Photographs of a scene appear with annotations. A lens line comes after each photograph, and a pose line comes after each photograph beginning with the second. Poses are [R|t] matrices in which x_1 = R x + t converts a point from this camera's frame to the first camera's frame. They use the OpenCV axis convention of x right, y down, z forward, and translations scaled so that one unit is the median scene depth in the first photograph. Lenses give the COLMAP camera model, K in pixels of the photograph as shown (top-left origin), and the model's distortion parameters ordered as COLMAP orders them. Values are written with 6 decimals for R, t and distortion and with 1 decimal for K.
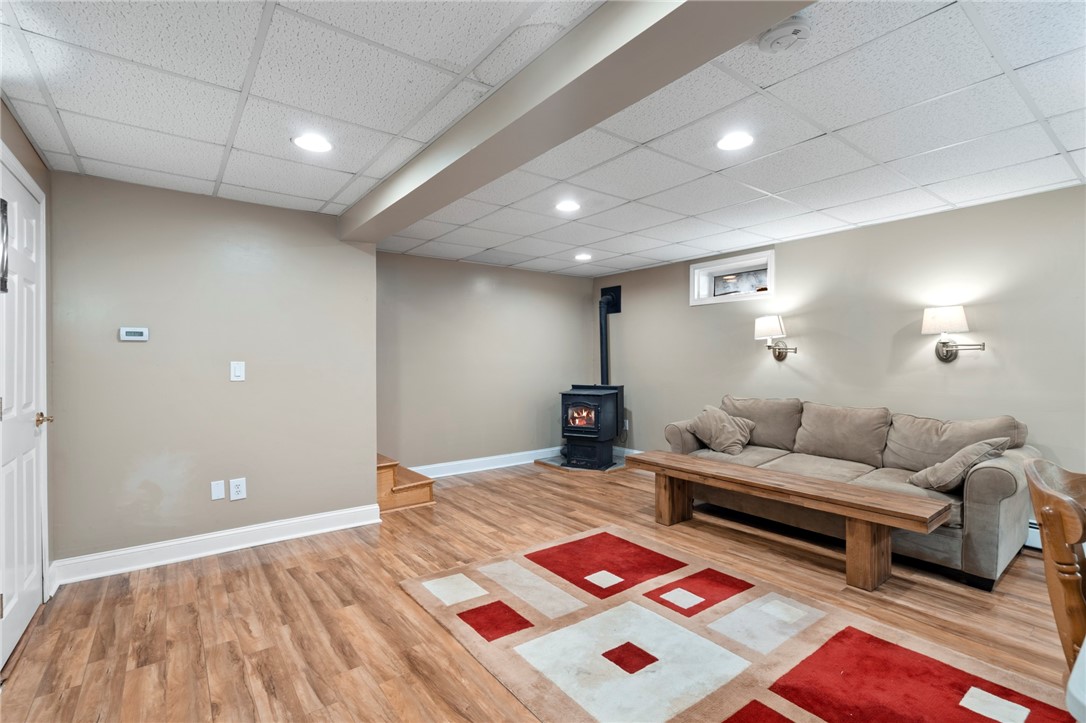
lens RADIAL K [[495.3, 0, 542.6], [0, 495.3, 366.3], [0, 0, 1]] dist [-0.003015, 0.001690]
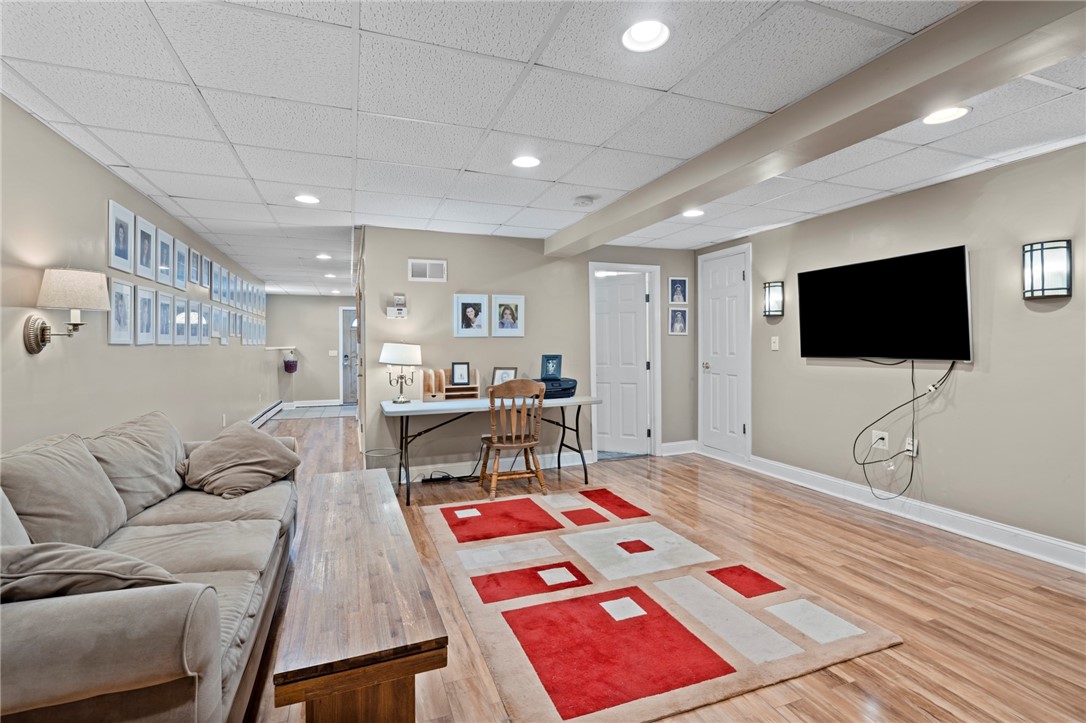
lens RADIAL K [[504.4, 0, 539.4], [0, 504.4, 339.4], [0, 0, 1]] dist [0.000248, 0.000663]
pose [[-0.958686, 0.012544, 0.284189, 0.011338], [0.014143, 0.999894, 0.003576, -0.022522], [-0.284114, 0.007447, -0.958762, 1.651627]]
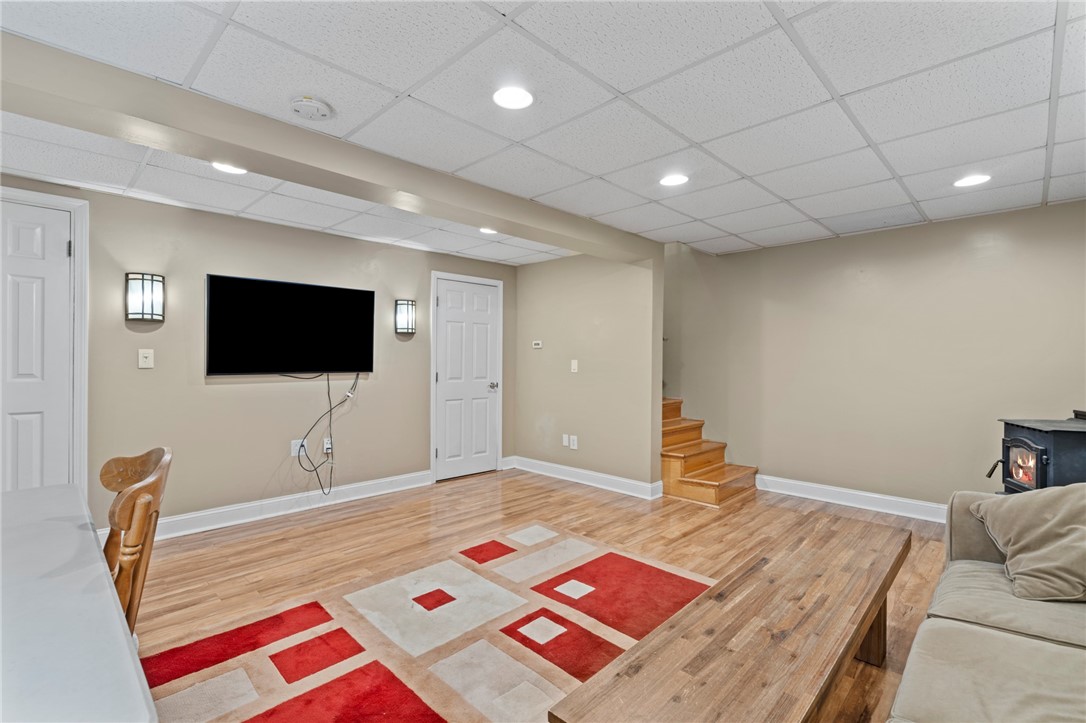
lens RADIAL K [[492.7, 0, 543.0], [0, 492.7, 361.5], [0, 0, 1]] dist [-0.003037, 0.000970]
pose [[0.145384, 0.006472, -0.989354, 0.938638], [-0.018863, 0.999815, 0.003768, -0.008942], [0.989195, 0.018114, 0.145479, 0.711383]]
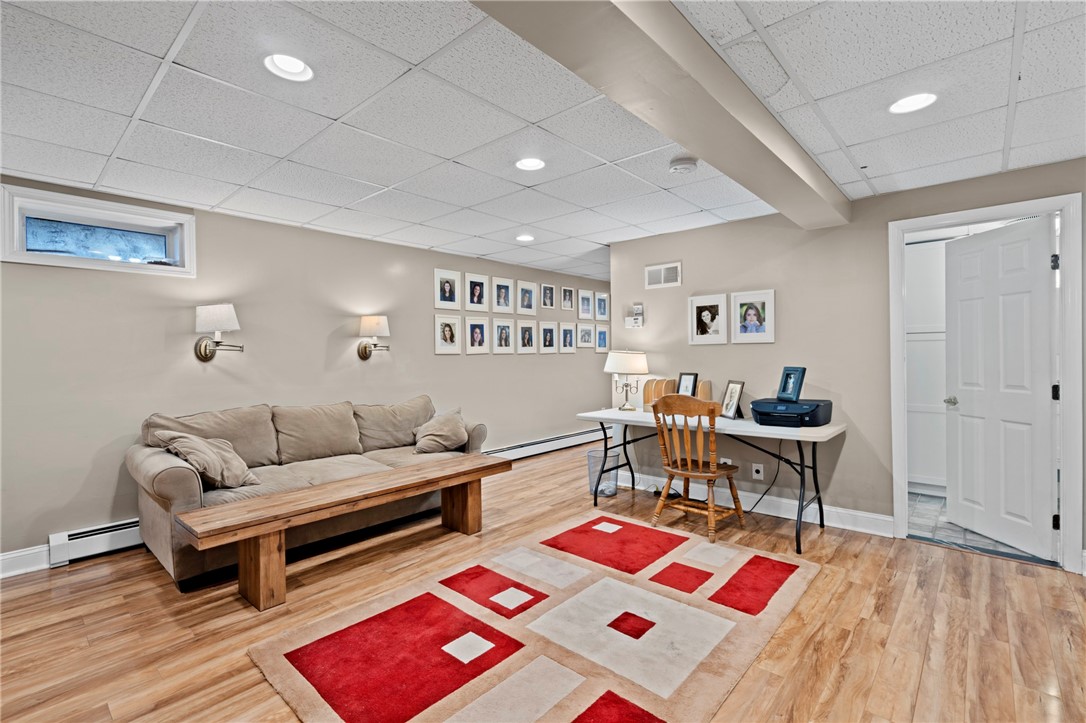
lens RADIAL K [[492.7, 0, 543.0], [0, 492.7, 361.5], [0, 0, 1]] dist [-0.003037, 0.000970]
pose [[-0.189078, -0.008274, 0.981927, -0.562182], [0.025419, 0.999588, 0.013317, -0.010151], [-0.981633, 0.027477, -0.188790, 0.911578]]
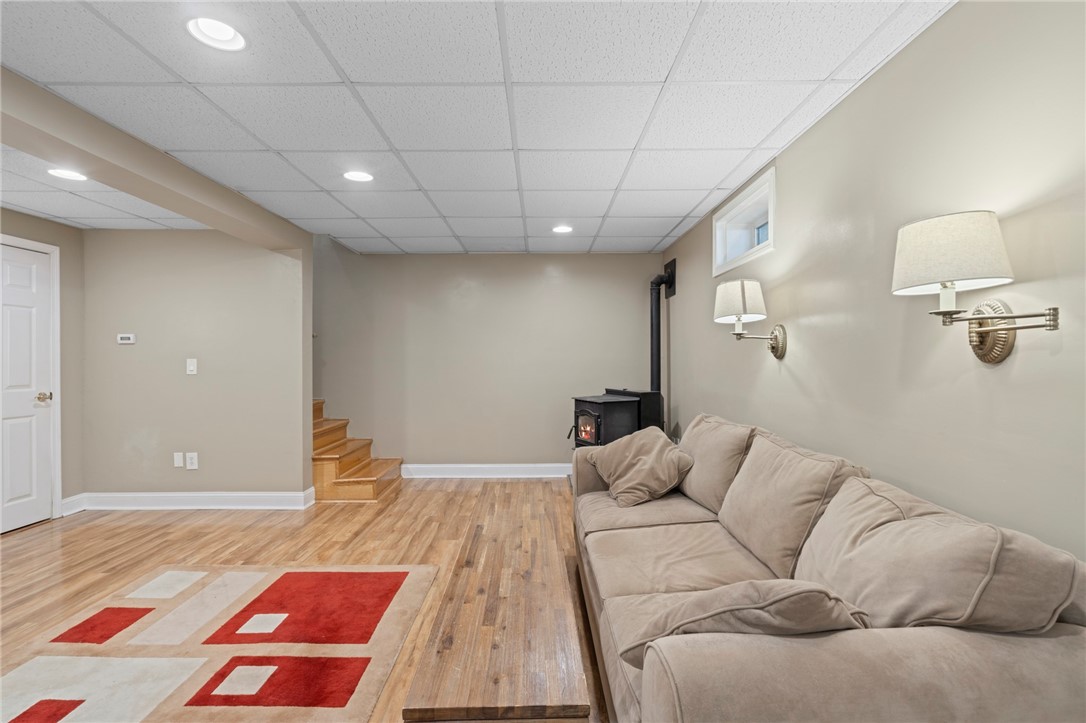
lens RADIAL K [[497.4, 0, 543.0], [0, 497.4, 361.5], [0, 0, 1]] dist [-0.001919, 0.000397]
pose [[0.802594, 0.004203, -0.596510, 0.884787], [-0.007618, 0.999966, -0.003205, -0.005823], [0.596477, 0.007117, 0.802599, 0.547467]]
